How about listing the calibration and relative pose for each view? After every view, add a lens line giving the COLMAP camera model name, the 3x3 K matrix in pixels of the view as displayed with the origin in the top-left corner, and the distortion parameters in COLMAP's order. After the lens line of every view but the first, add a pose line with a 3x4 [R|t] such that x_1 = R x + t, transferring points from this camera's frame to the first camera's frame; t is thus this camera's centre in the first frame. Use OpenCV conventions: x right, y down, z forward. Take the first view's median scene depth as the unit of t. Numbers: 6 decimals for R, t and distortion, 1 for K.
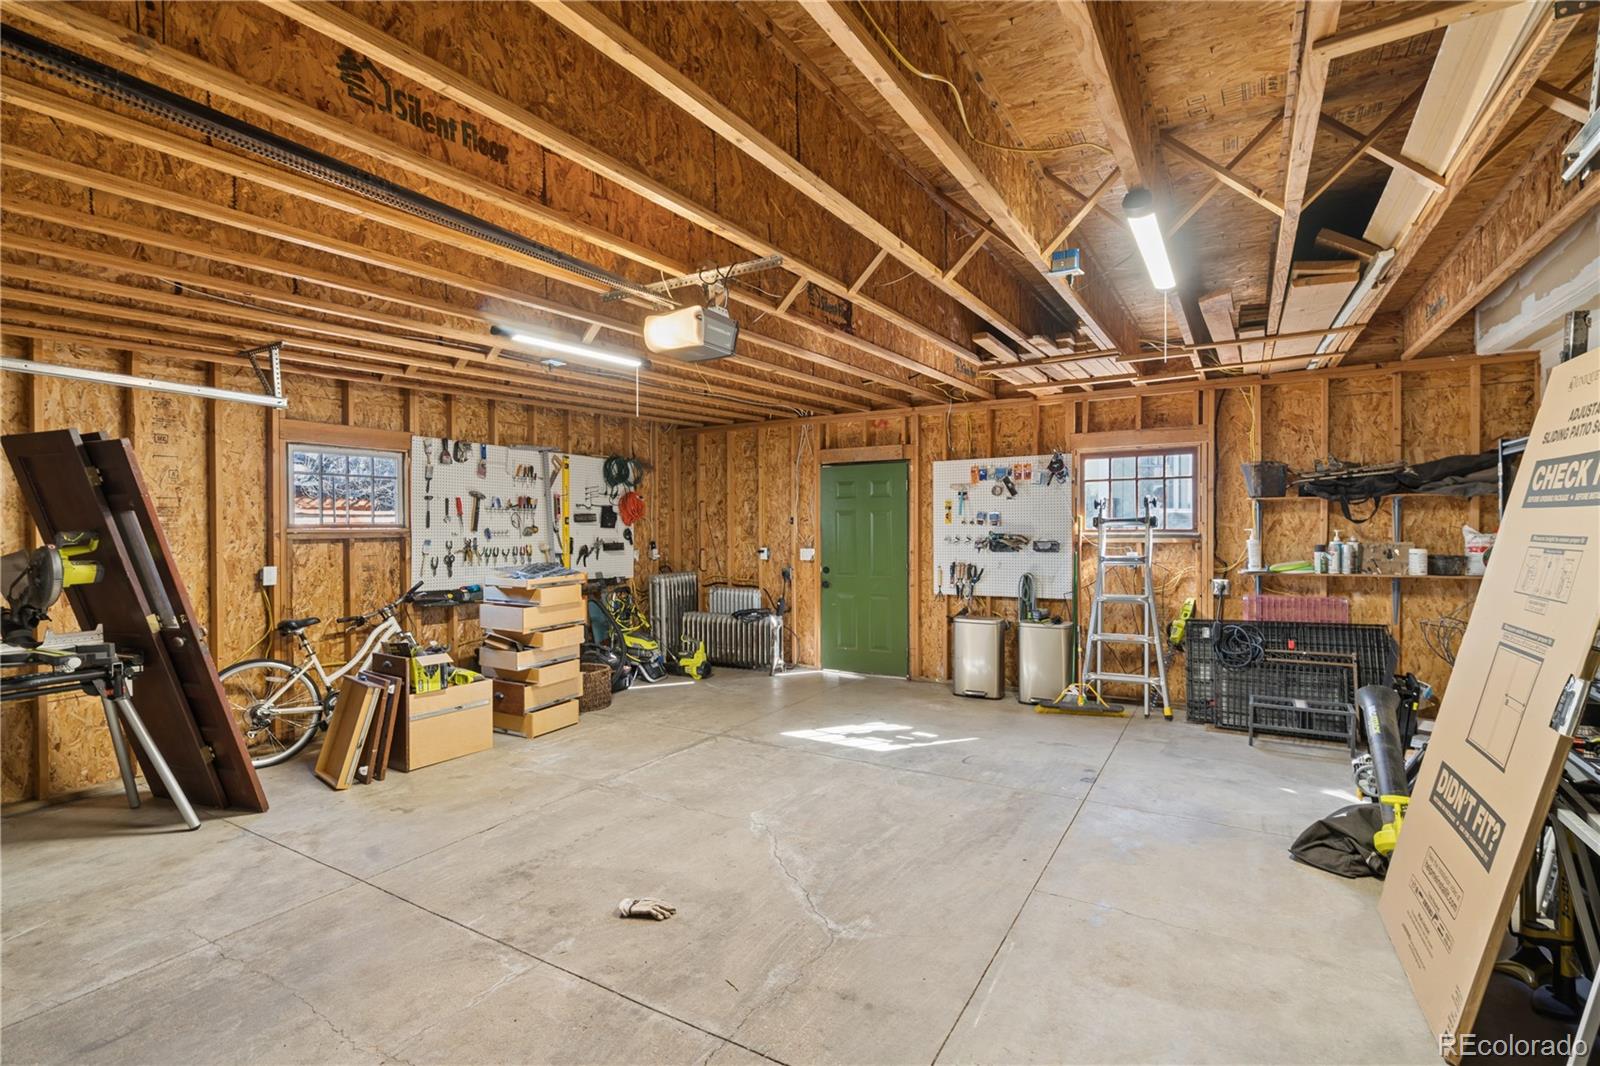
lens RADIAL K [[755.1, 0, 791.8], [0, 755.1, 524.1], [0, 0, 1]] dist [0.001454, 0.000351]
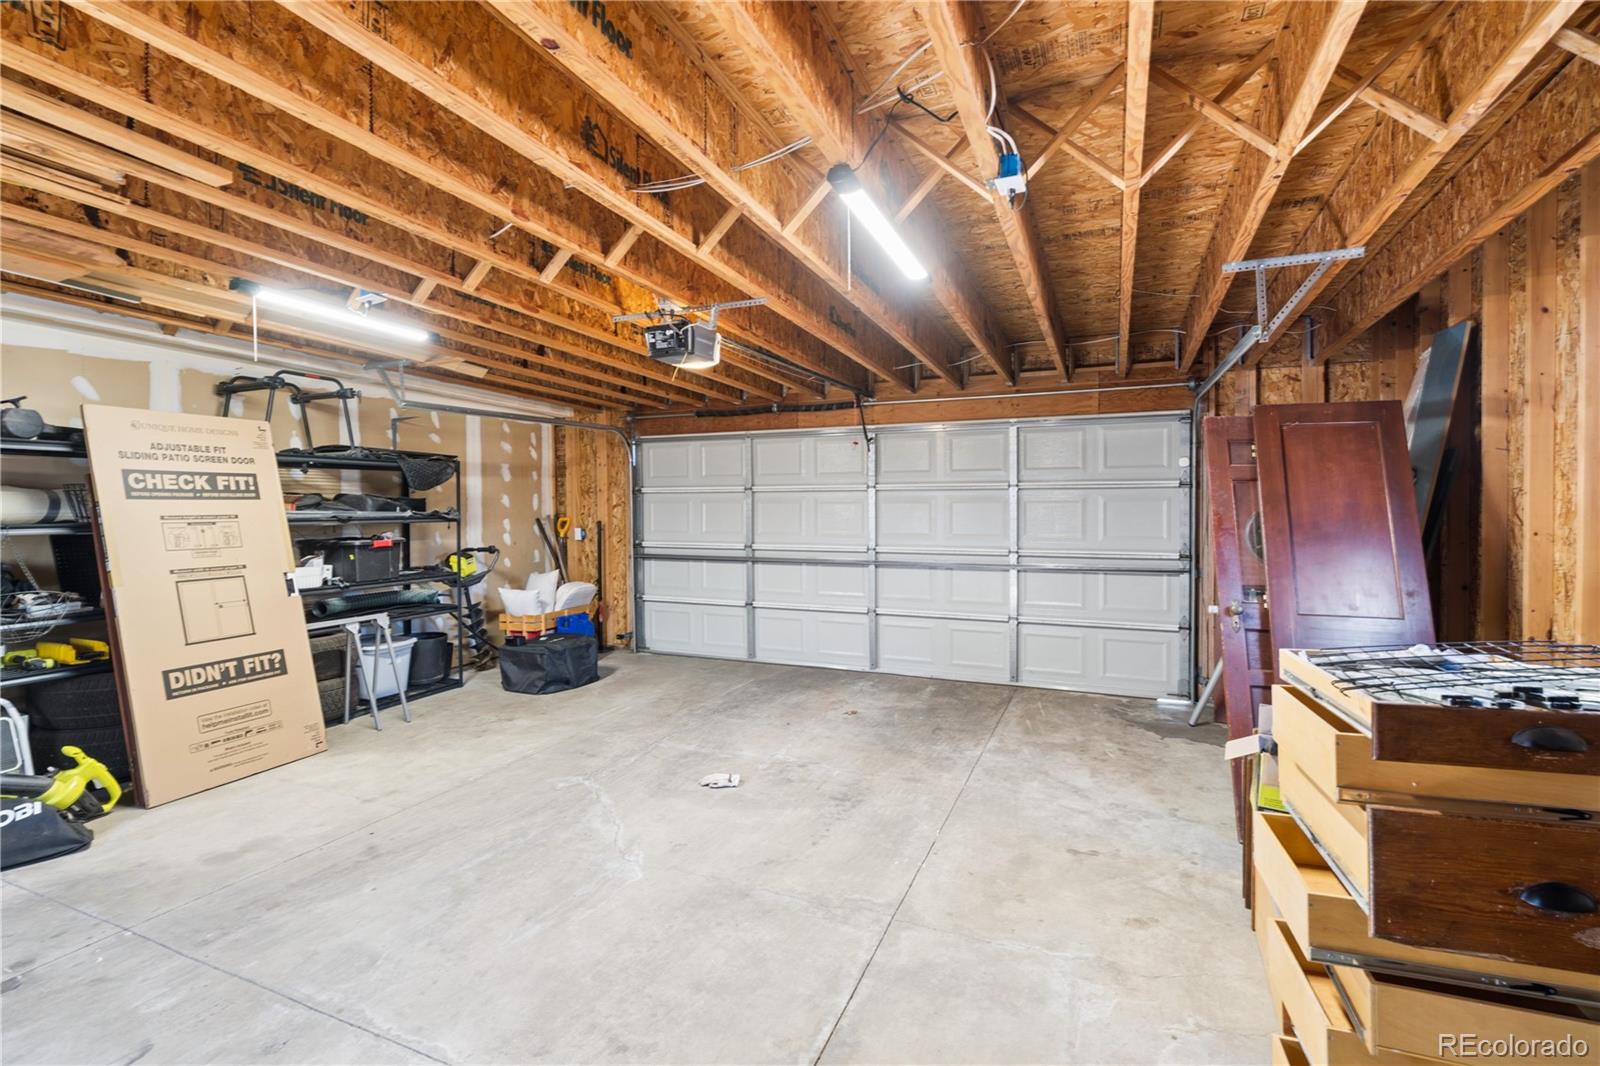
lens RADIAL K [[755.1, 0, 791.8], [0, 755.1, 524.1], [0, 0, 1]] dist [0.001454, 0.000351]
pose [[-0.991074, 0.017635, -0.132139, -0.128269], [0.014236, 0.999544, 0.026622, 0.004553], [0.132548, 0.024503, -0.990874, 2.070990]]
